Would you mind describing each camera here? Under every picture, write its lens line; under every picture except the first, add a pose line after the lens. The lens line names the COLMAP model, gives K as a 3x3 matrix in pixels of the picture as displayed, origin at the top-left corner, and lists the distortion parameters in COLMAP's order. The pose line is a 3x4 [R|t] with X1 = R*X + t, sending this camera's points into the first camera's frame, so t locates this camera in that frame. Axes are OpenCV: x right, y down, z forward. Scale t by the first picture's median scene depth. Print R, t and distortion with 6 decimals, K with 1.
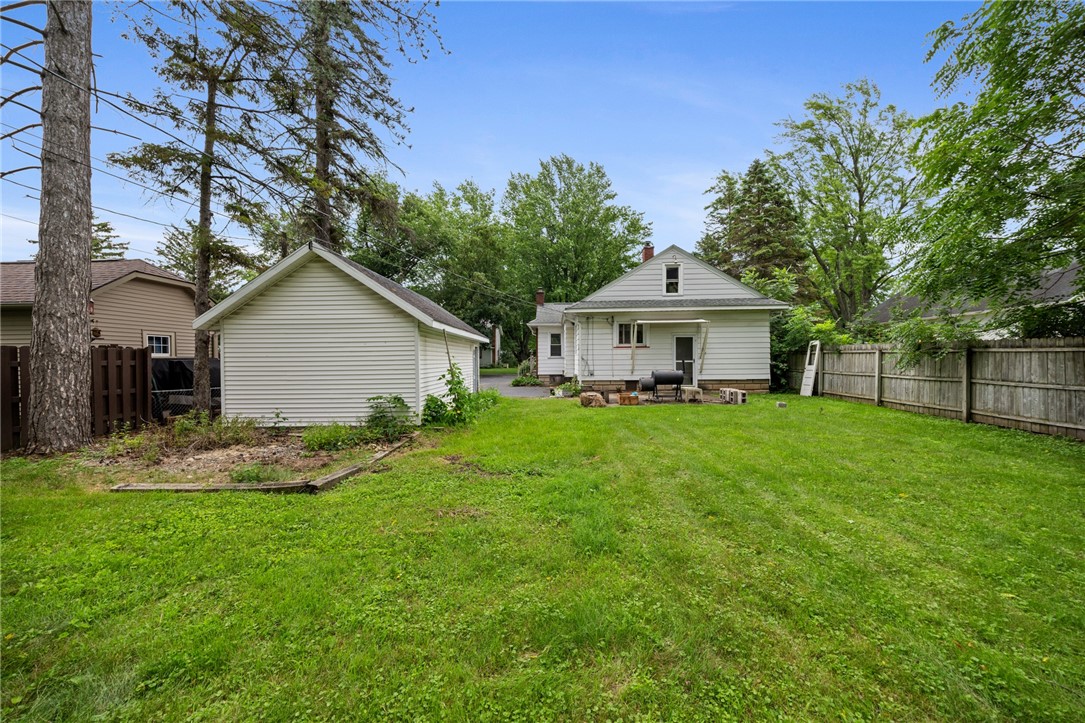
lens RADIAL K [[399.2, 0, 542.5], [0, 399.2, 361.5], [0, 0, 1]] dist [0.000214, -0.000149]
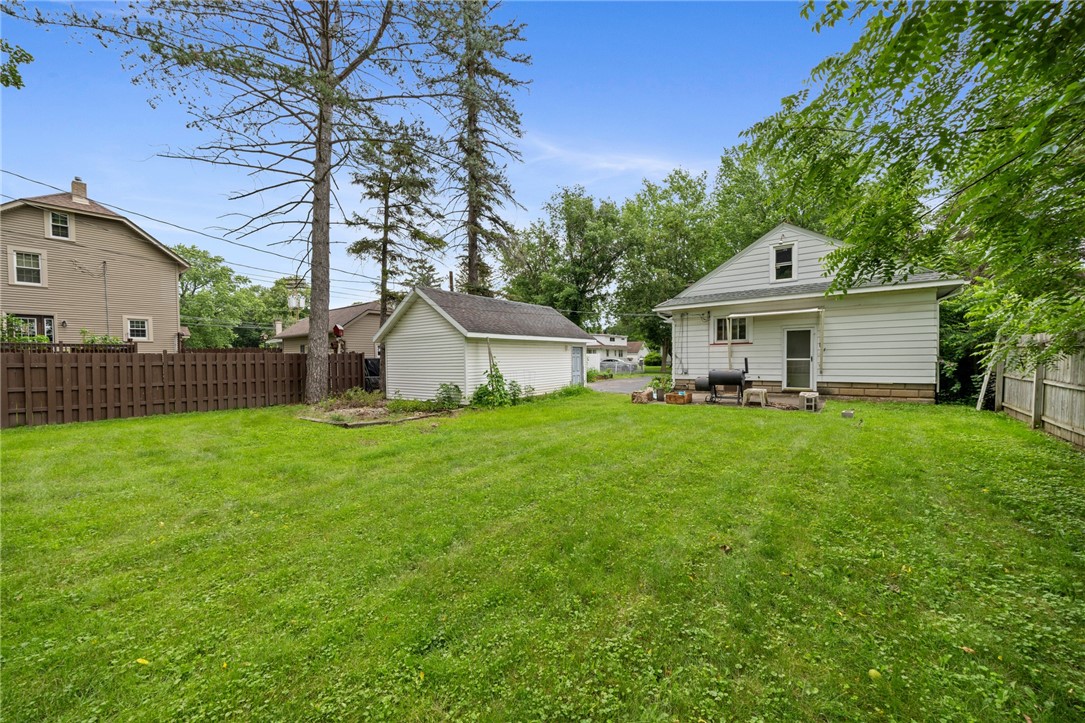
lens RADIAL K [[418.8, 0, 542.5], [0, 418.8, 361.5], [0, 0, 1]] dist [0.018896, -0.000008]
pose [[0.803840, 0.002497, -0.594841, 0.450989], [0.002764, 0.999965, 0.007932, -0.004371], [0.594839, -0.008020, 0.803805, -0.027341]]
